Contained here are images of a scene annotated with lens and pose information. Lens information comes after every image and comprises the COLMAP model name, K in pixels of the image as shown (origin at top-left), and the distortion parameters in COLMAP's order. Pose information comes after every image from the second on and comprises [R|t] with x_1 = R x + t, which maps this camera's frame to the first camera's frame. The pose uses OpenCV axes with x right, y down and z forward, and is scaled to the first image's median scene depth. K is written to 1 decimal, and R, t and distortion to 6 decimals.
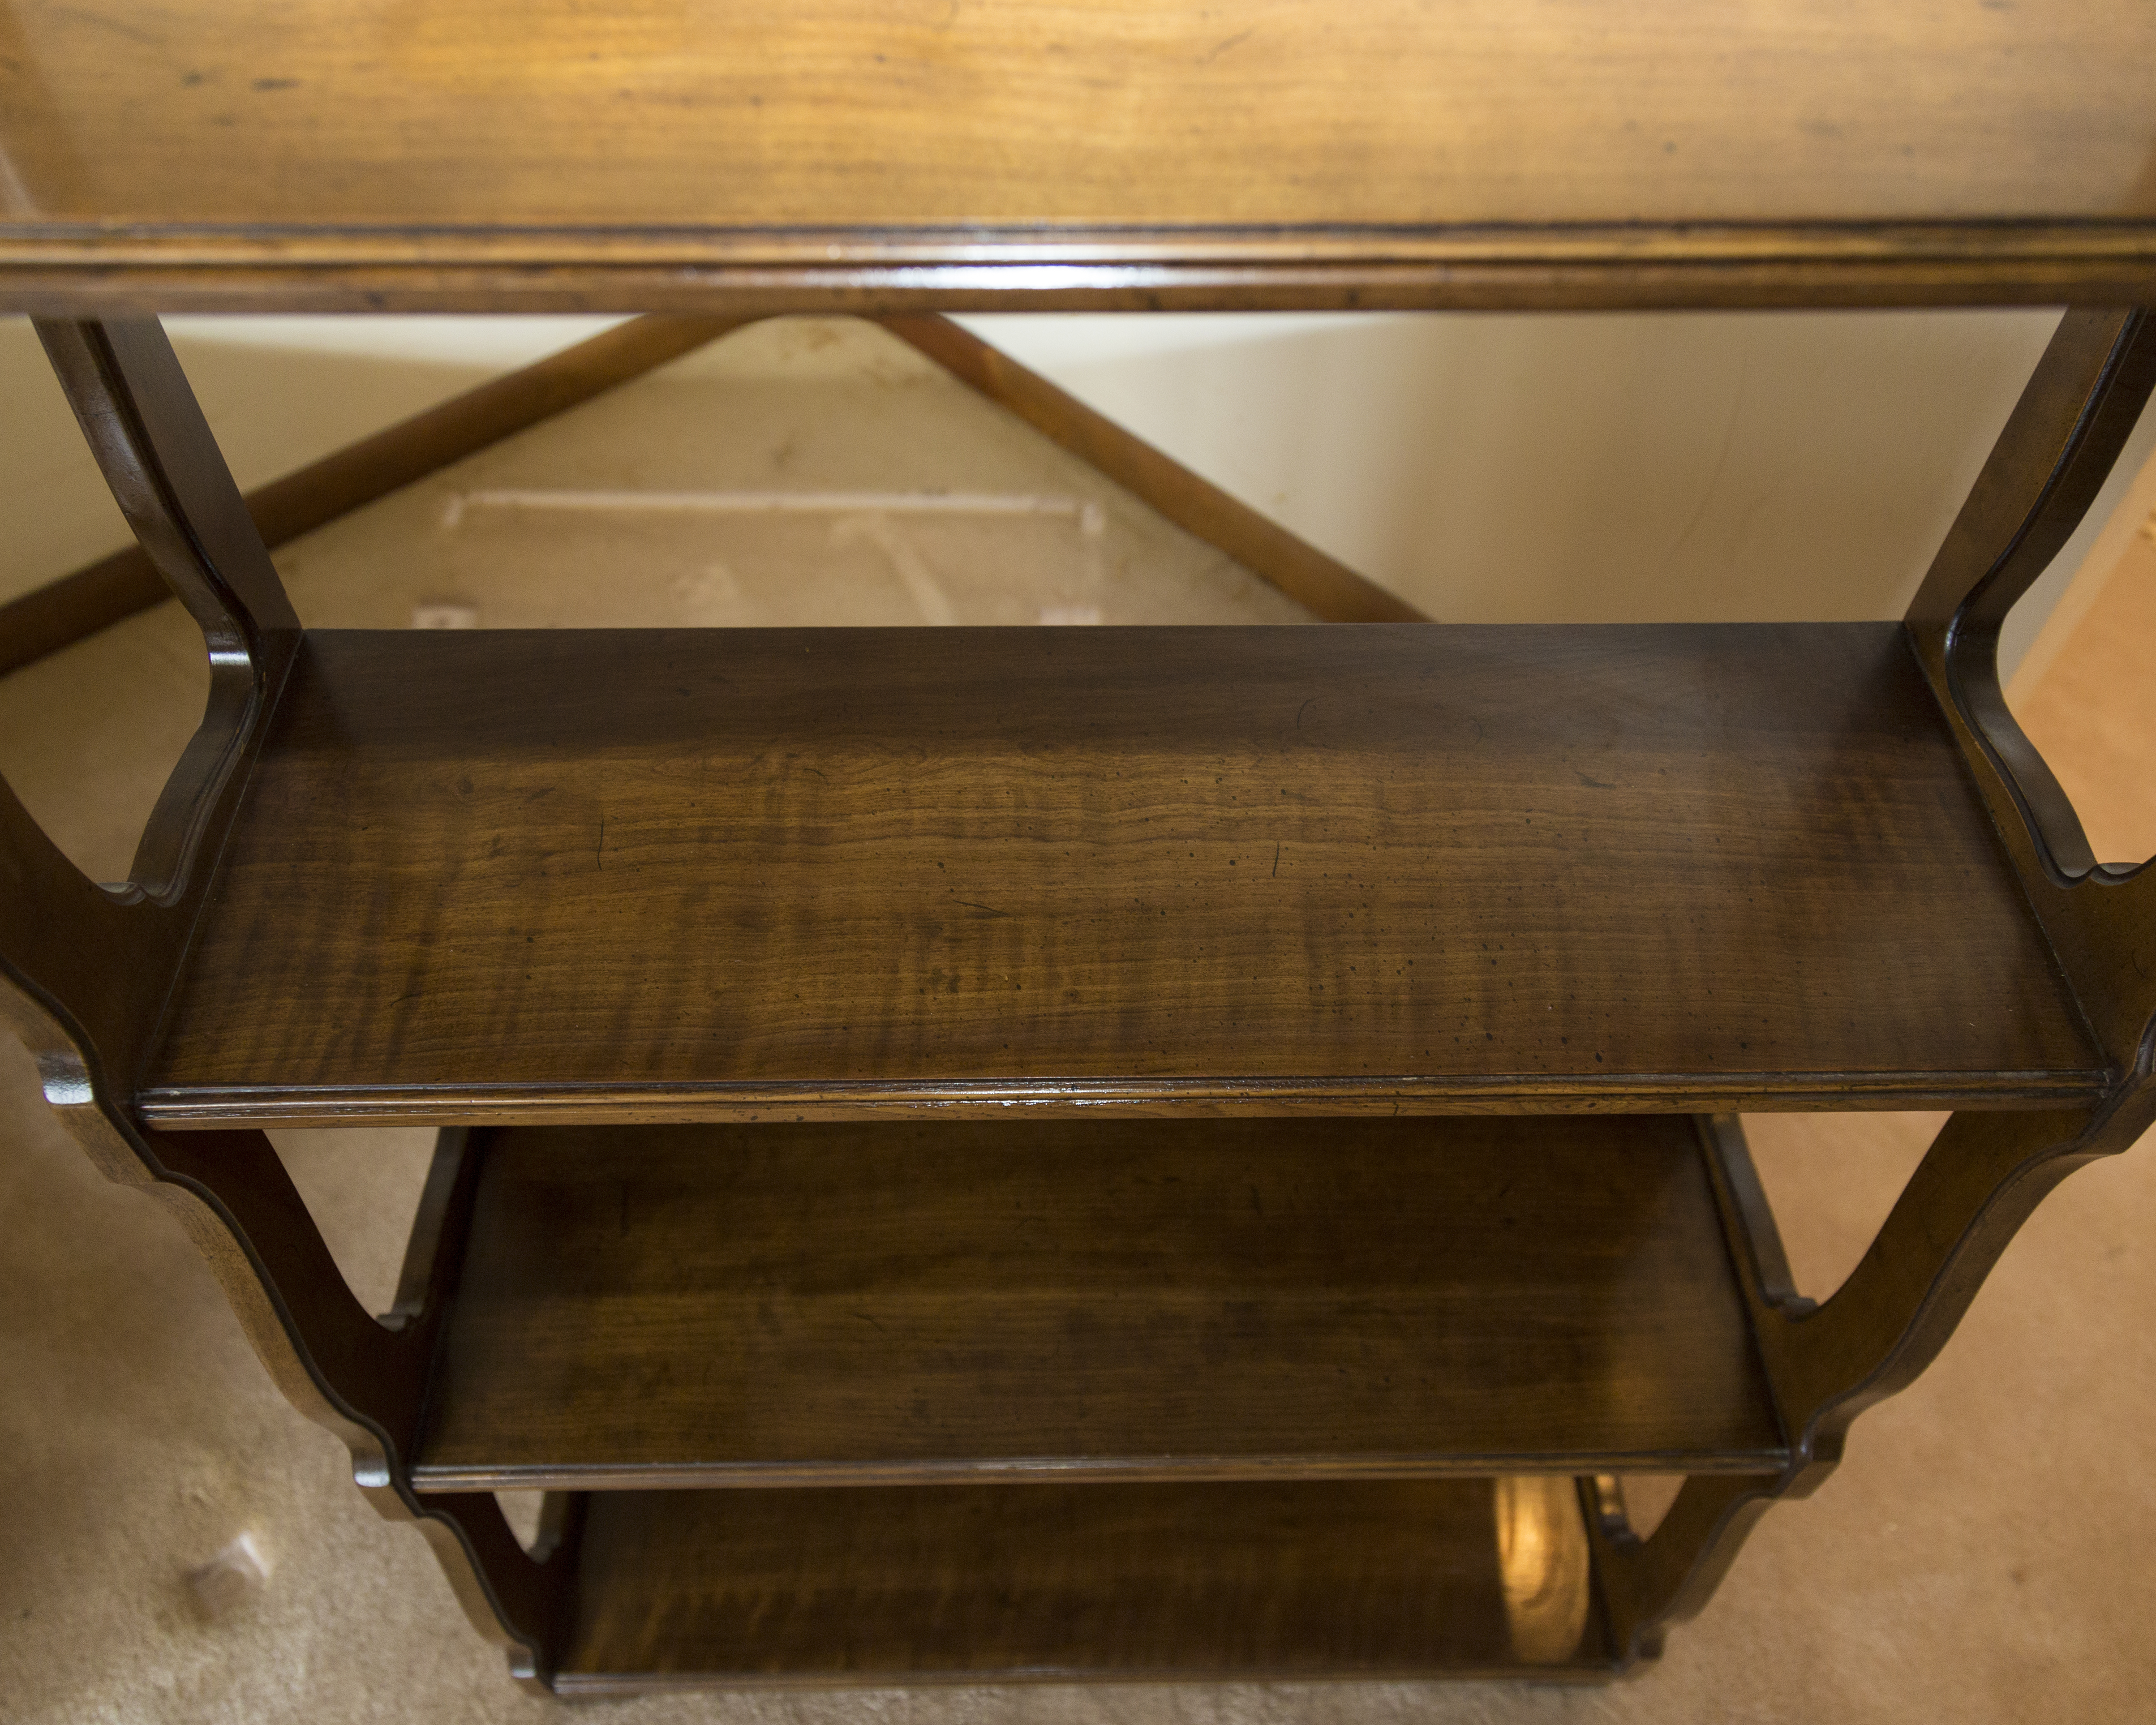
lens RADIAL K [[1722.9, 0, 1057.5], [0, 1722.9, 865.7], [0, 0, 1]] dist [0.007946, 0.000953]
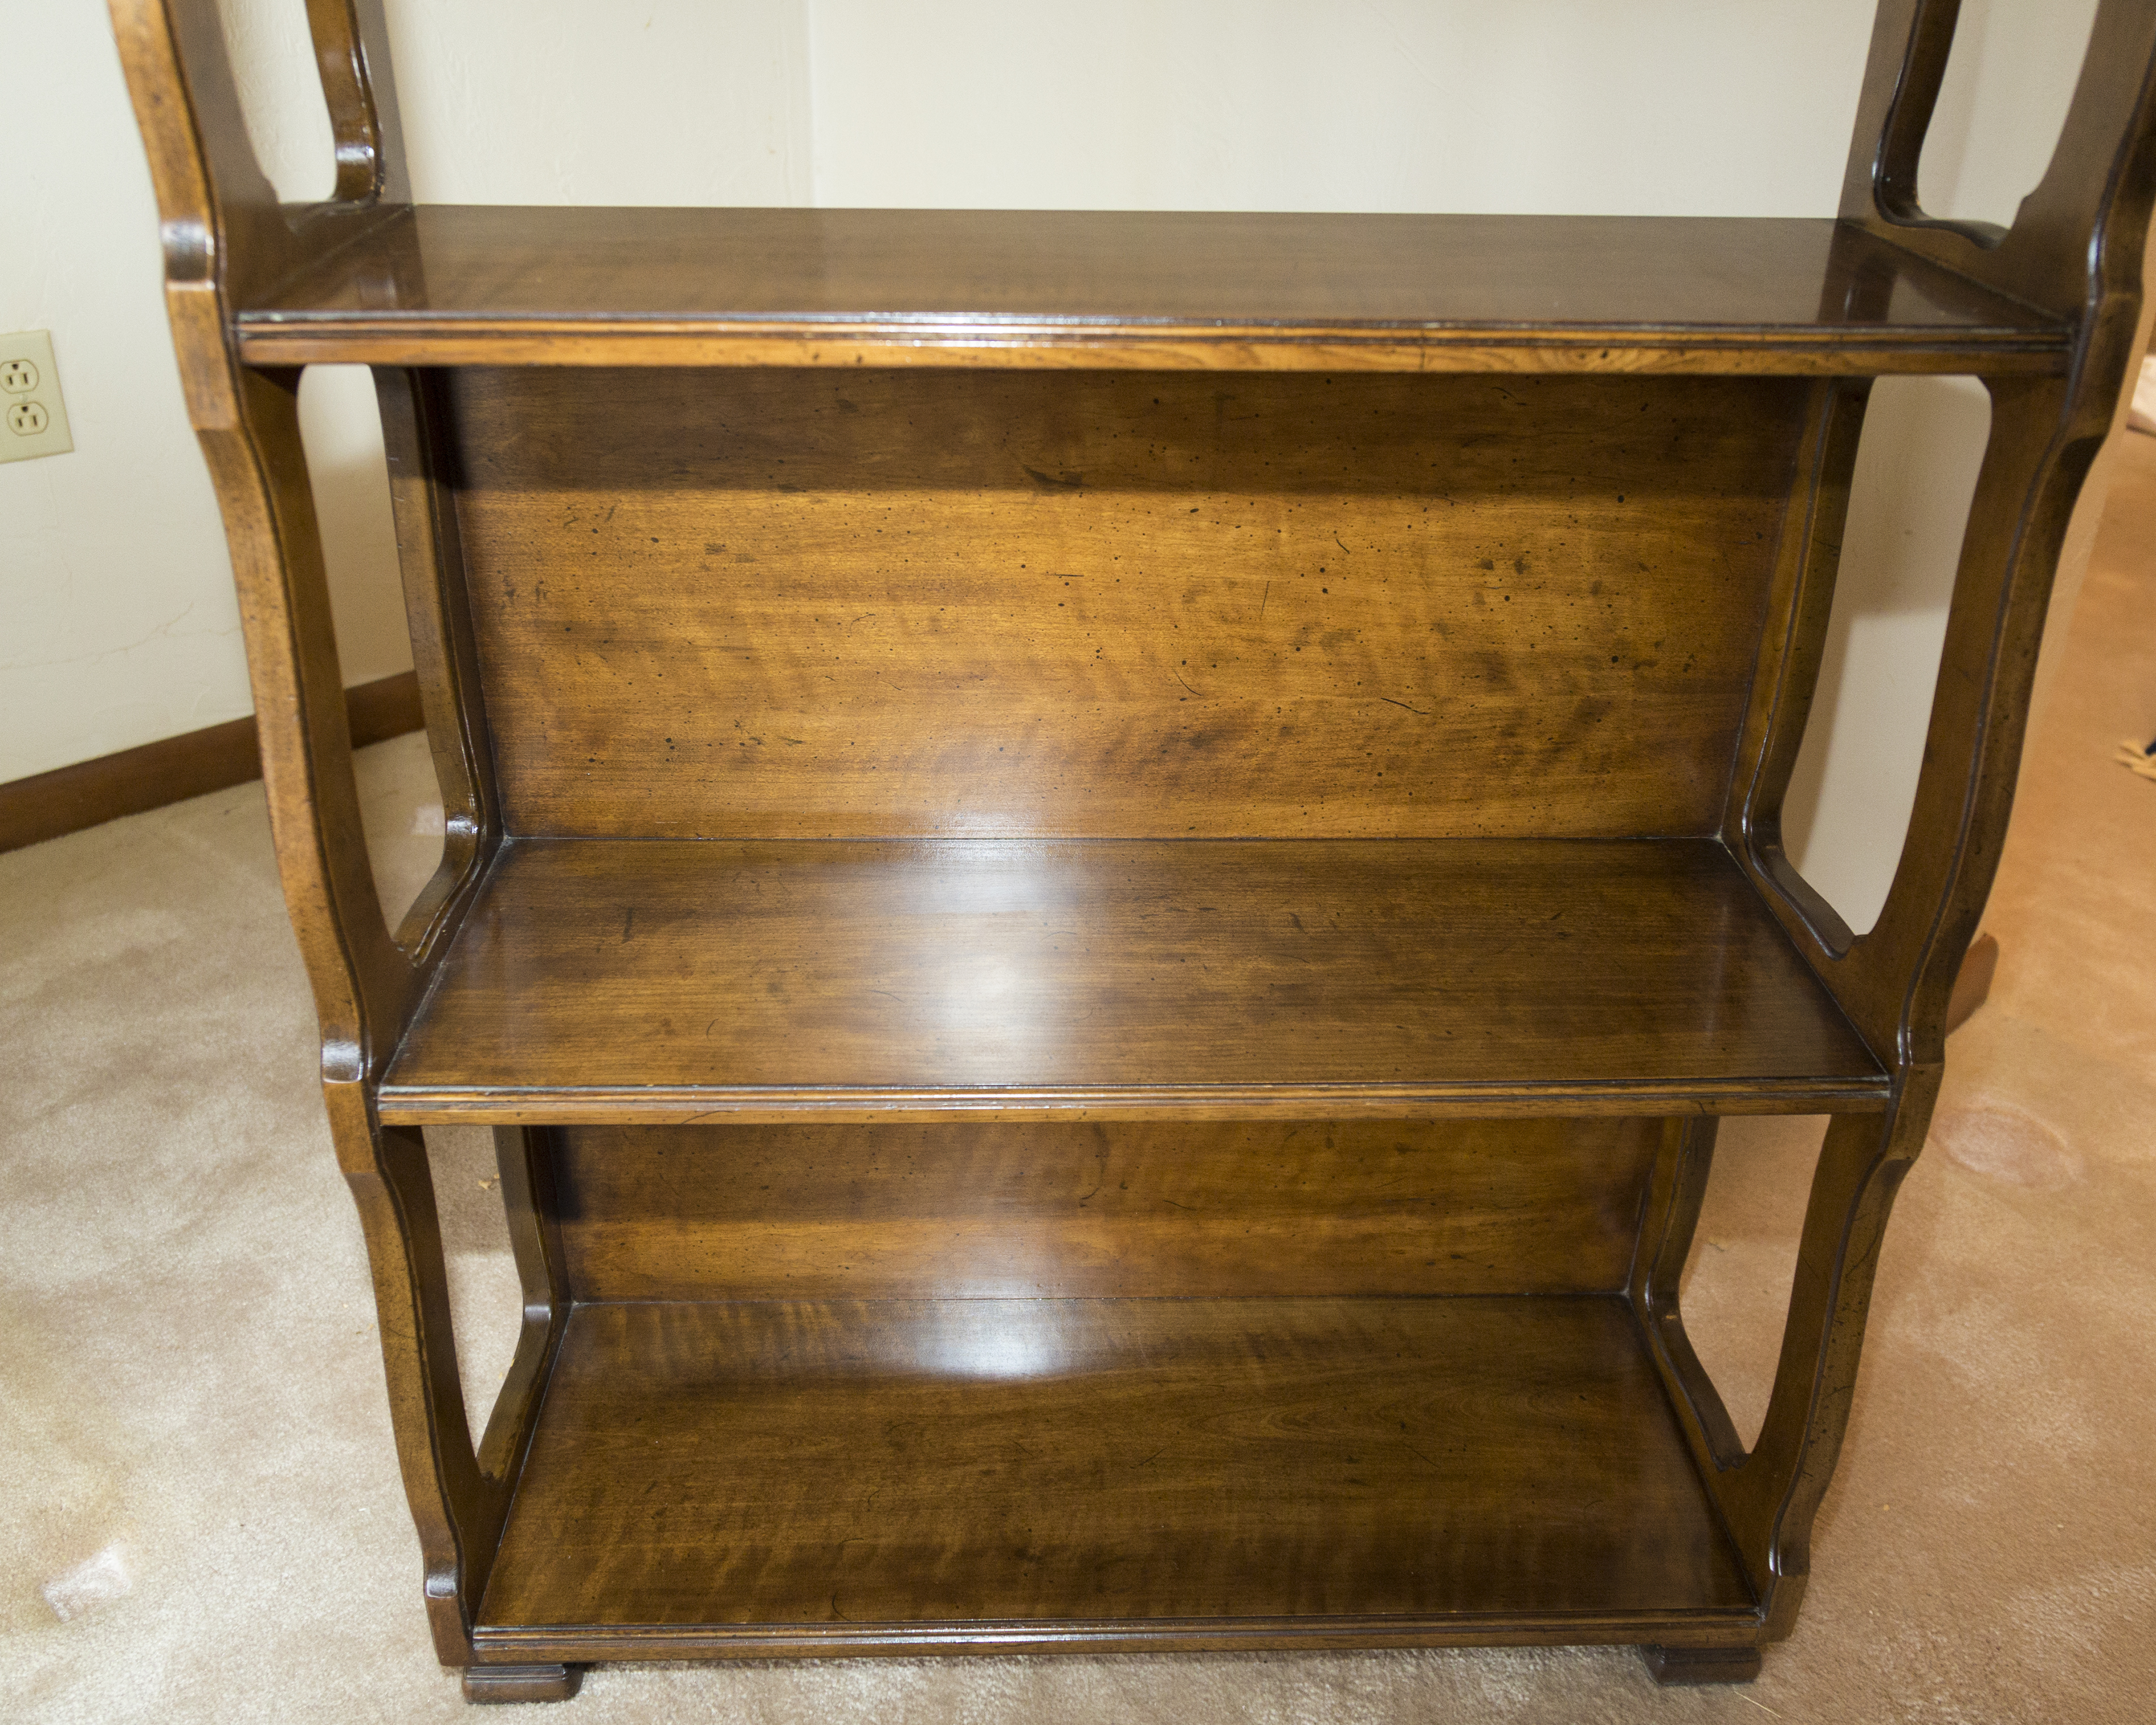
lens RADIAL K [[1881.5, 0, 1073.3], [0, 1881.5, 871.9], [0, 0, 1]] dist [-0.017193, -0.000502]
pose [[0.999847, -0.000967, 0.017437, -0.026248], [0.007786, 0.918443, -0.395476, 0.586735], [-0.015632, 0.395552, 0.918311, 0.042034]]
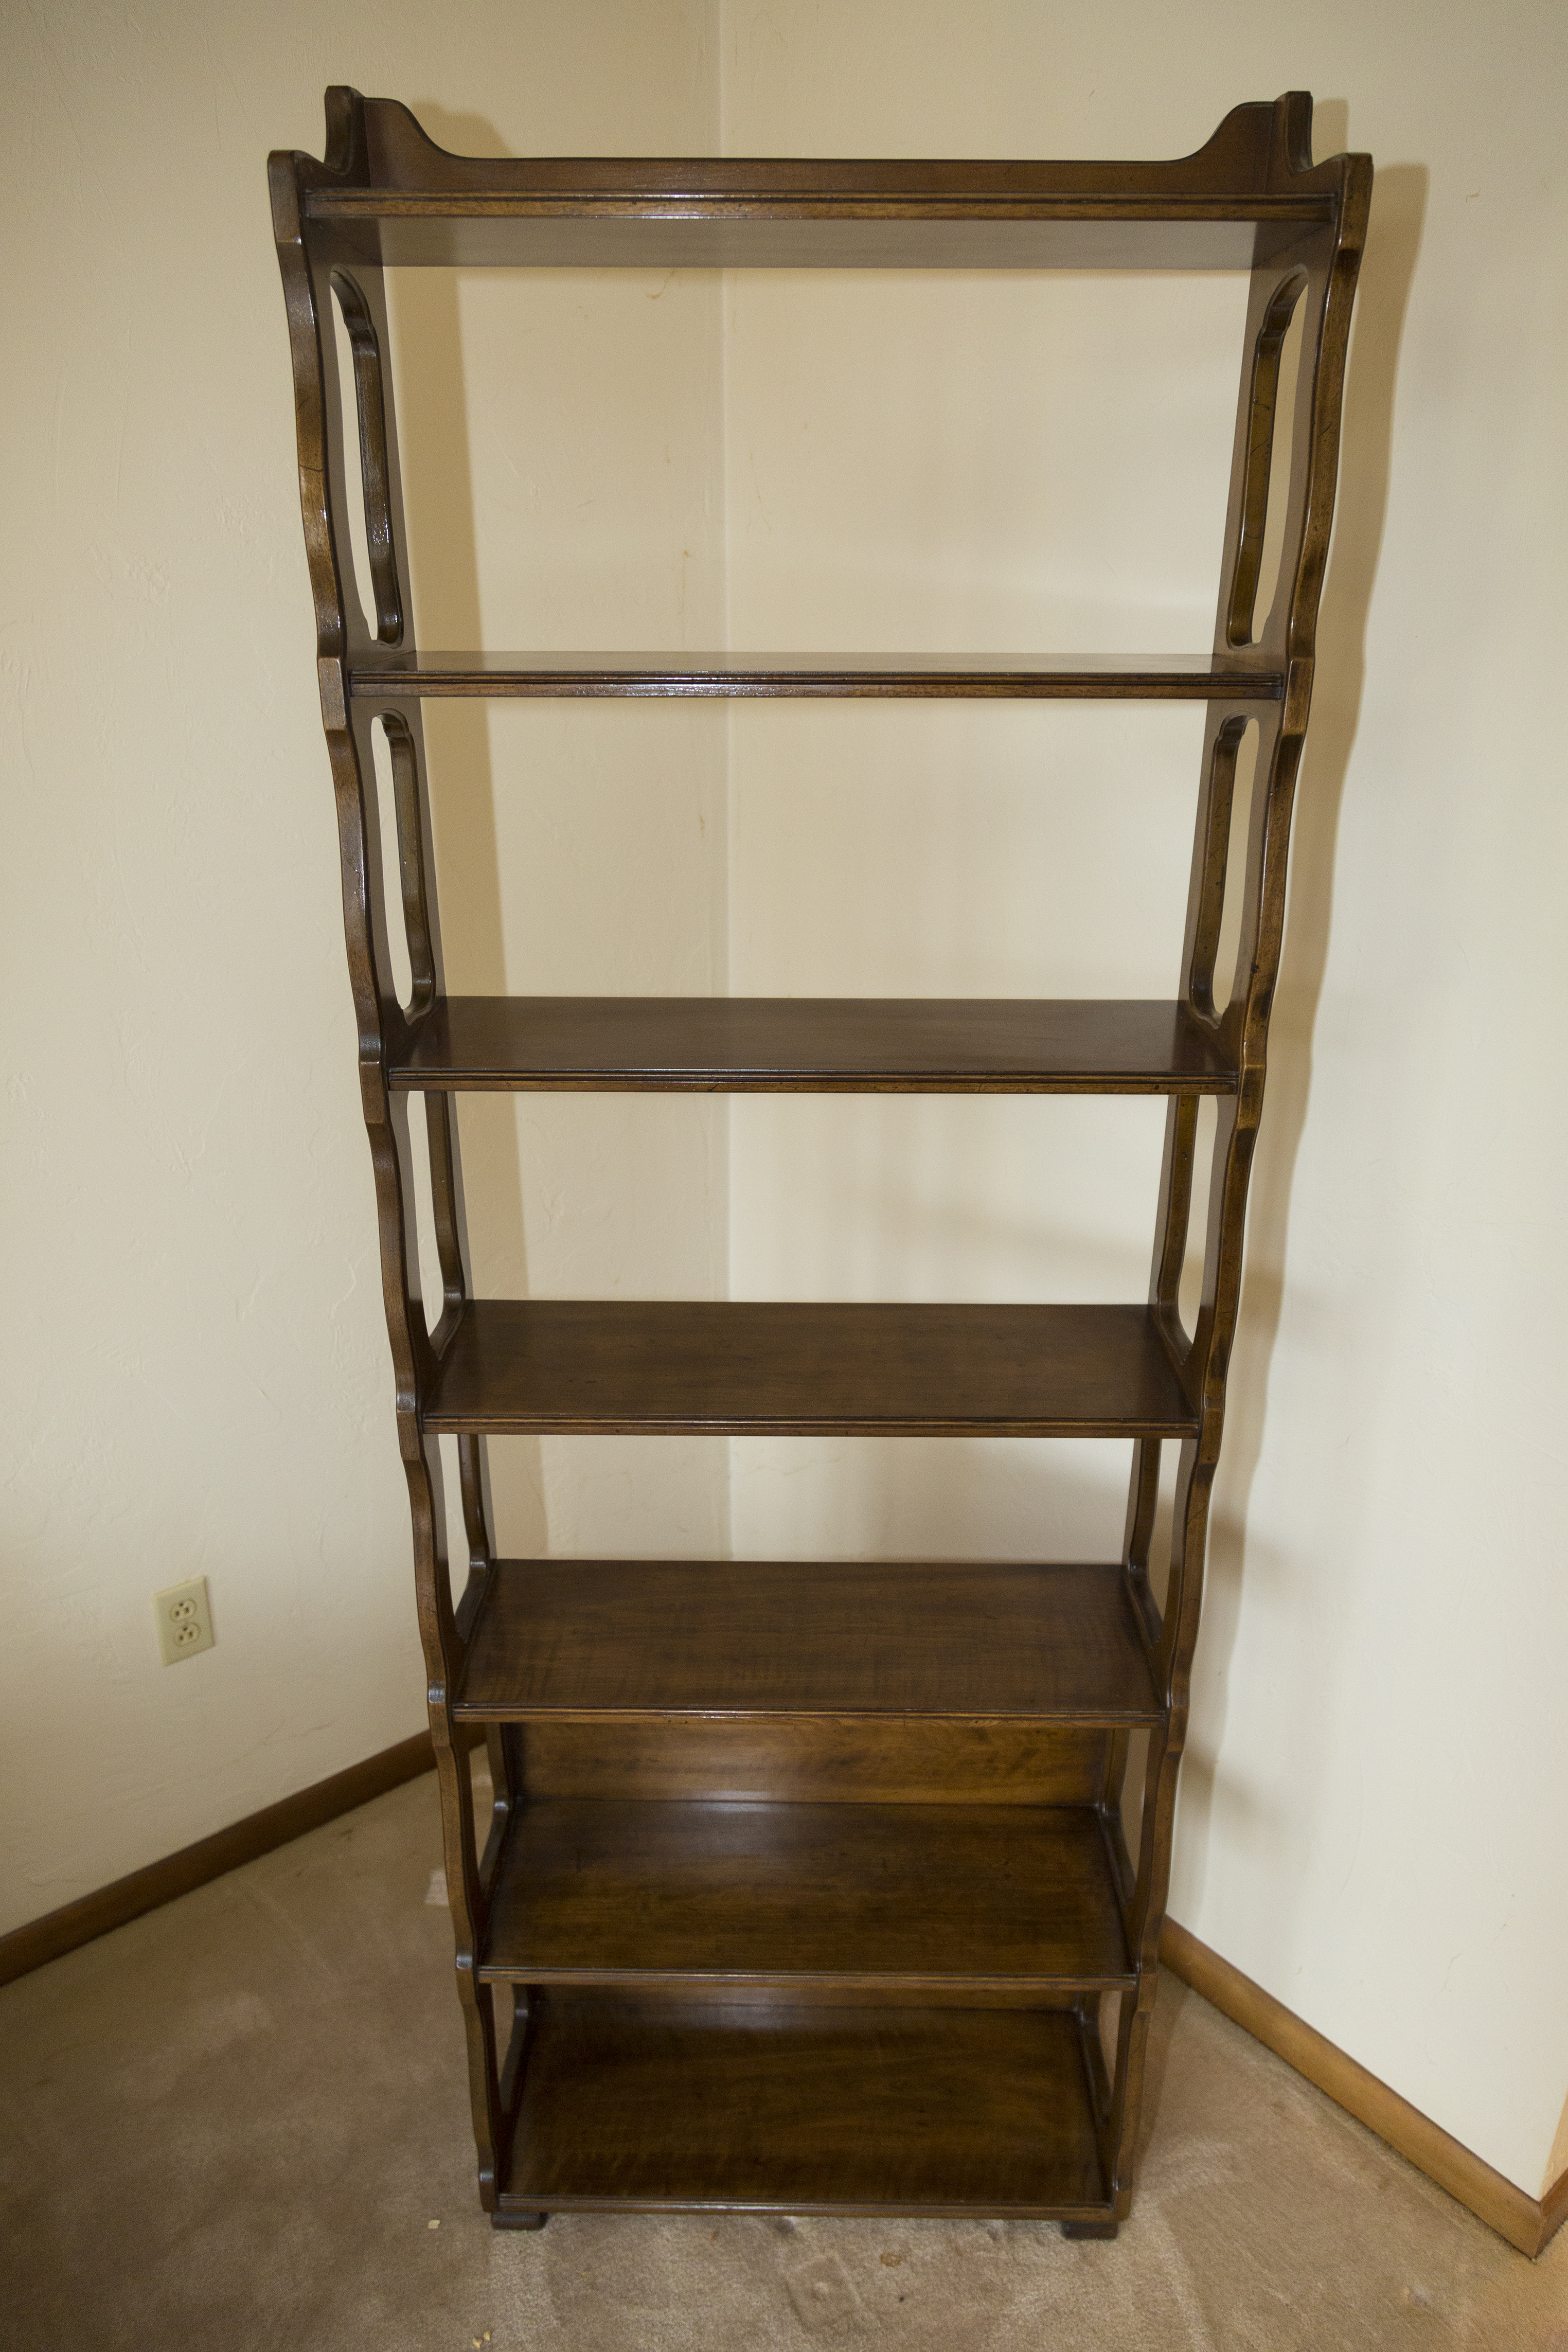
lens RADIAL K [[1598.2, 0, 784.0], [0, 1598.2, 1176.0], [0, 0, 1]] dist [0.003298, 0.001265]
pose [[0.999267, 0.003467, -0.038119, 0.066274], [-0.021179, 0.879637, -0.475173, 0.387125], [0.031883, 0.475632, 0.879066, -1.084315]]
